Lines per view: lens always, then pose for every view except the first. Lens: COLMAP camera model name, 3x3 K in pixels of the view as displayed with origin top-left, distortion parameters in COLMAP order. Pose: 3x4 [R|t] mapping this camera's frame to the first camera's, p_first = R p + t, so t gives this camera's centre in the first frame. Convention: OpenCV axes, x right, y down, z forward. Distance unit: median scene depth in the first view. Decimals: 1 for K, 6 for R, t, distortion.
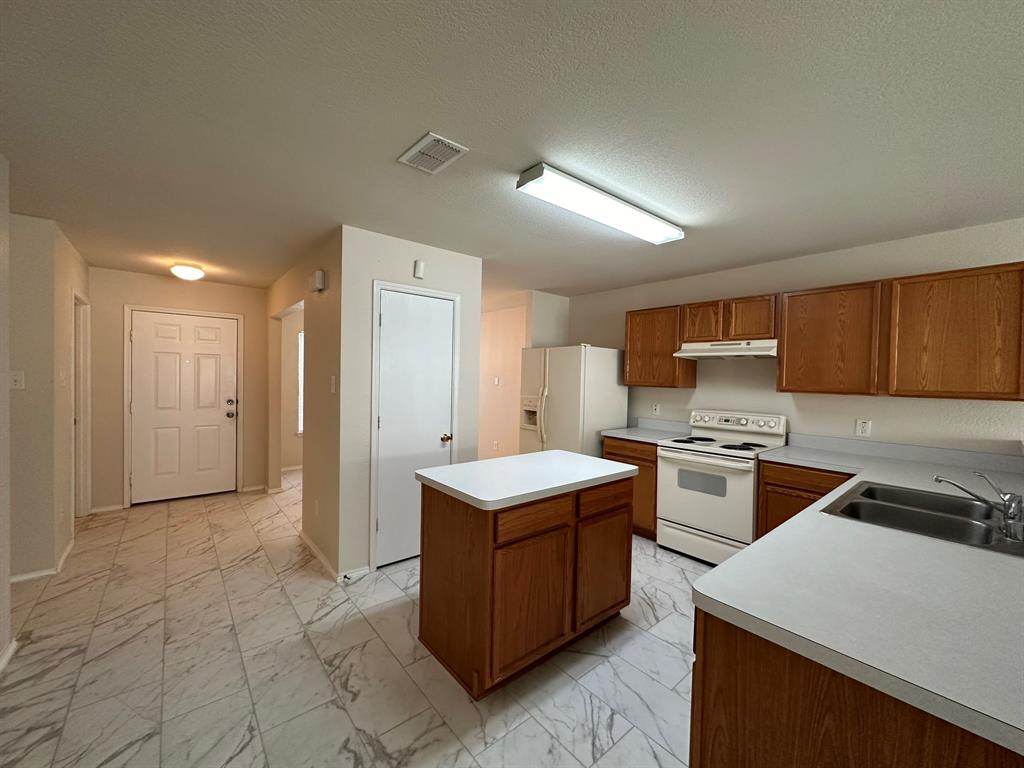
lens RADIAL K [[405.3, 0, 512.7], [0, 405.3, 384.9], [0, 0, 1]] dist [-0.004331, -0.000476]
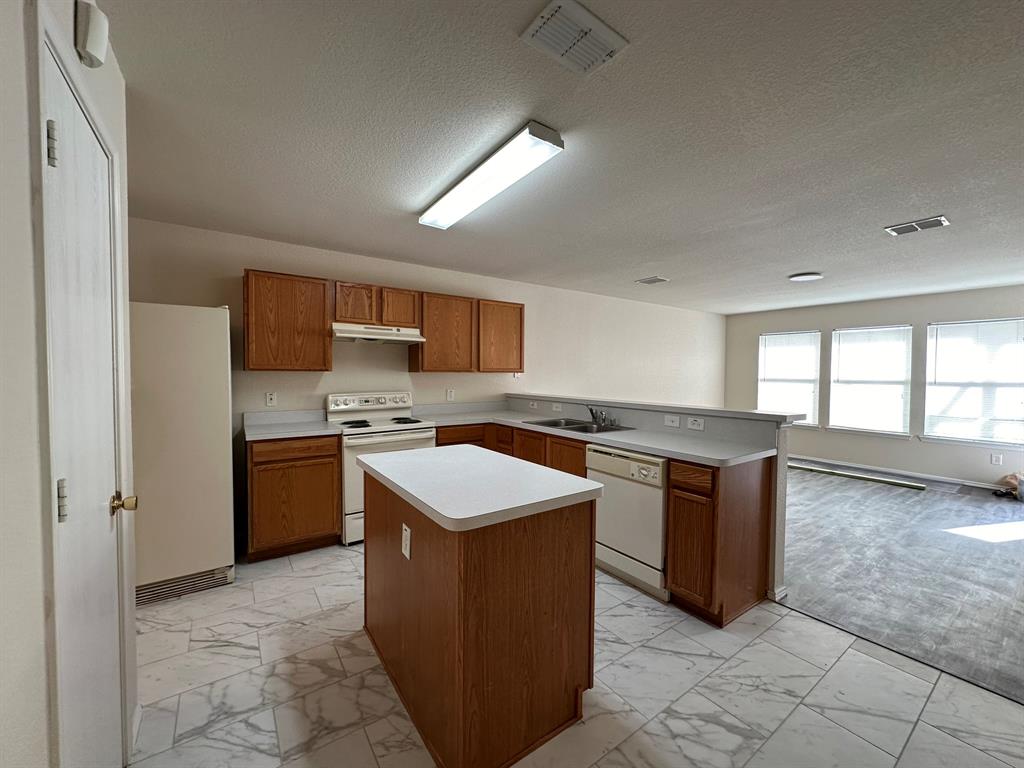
lens RADIAL K [[405.3, 0, 511.4], [0, 405.3, 384.7], [0, 0, 1]] dist [-0.004331, -0.000476]
pose [[0.087788, -0.048070, 0.994979, -0.505753], [0.017300, 0.998758, 0.046726, 0.002763], [-0.995989, 0.013111, 0.088510, 0.565064]]
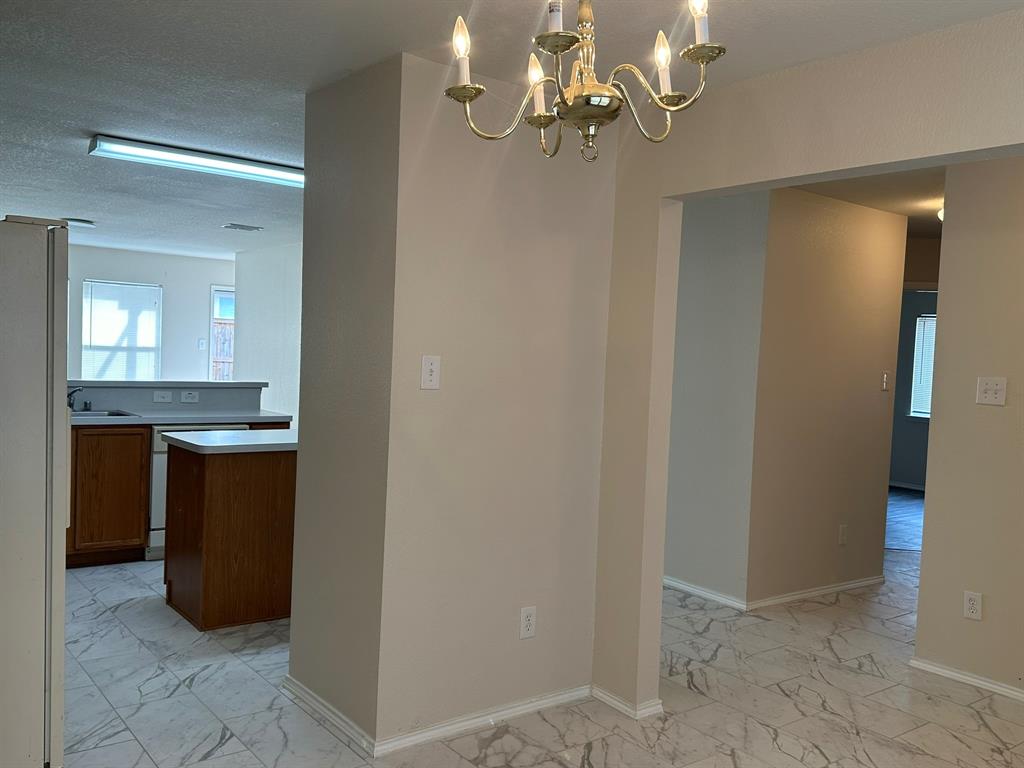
lens RADIAL K [[894.2, 0, 511.9], [0, 894.2, 384.6], [0, 0, 1]] dist [0.030220, -0.005094]
pose [[-0.997034, -0.065220, 0.040862, -0.392663], [-0.062609, 0.996096, 0.062227, -0.056923], [-0.044761, 0.059484, -0.997225, 2.120934]]
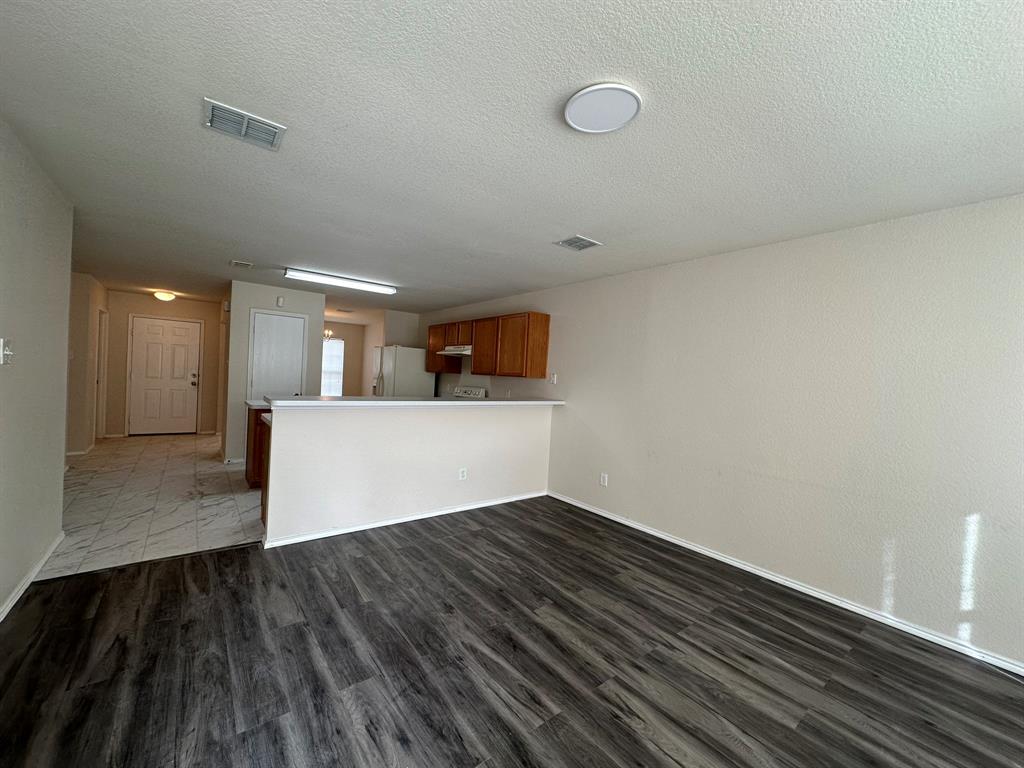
lens RADIAL K [[405.3, 0, 510.6], [0, 405.3, 382.3], [0, 0, 1]] dist [-0.004331, -0.000476]
pose [[0.998978, 0.031473, -0.032429, 0.819127], [-0.031579, 0.999498, -0.002744, 0.048173], [0.032326, 0.003766, 0.999470, -0.743109]]
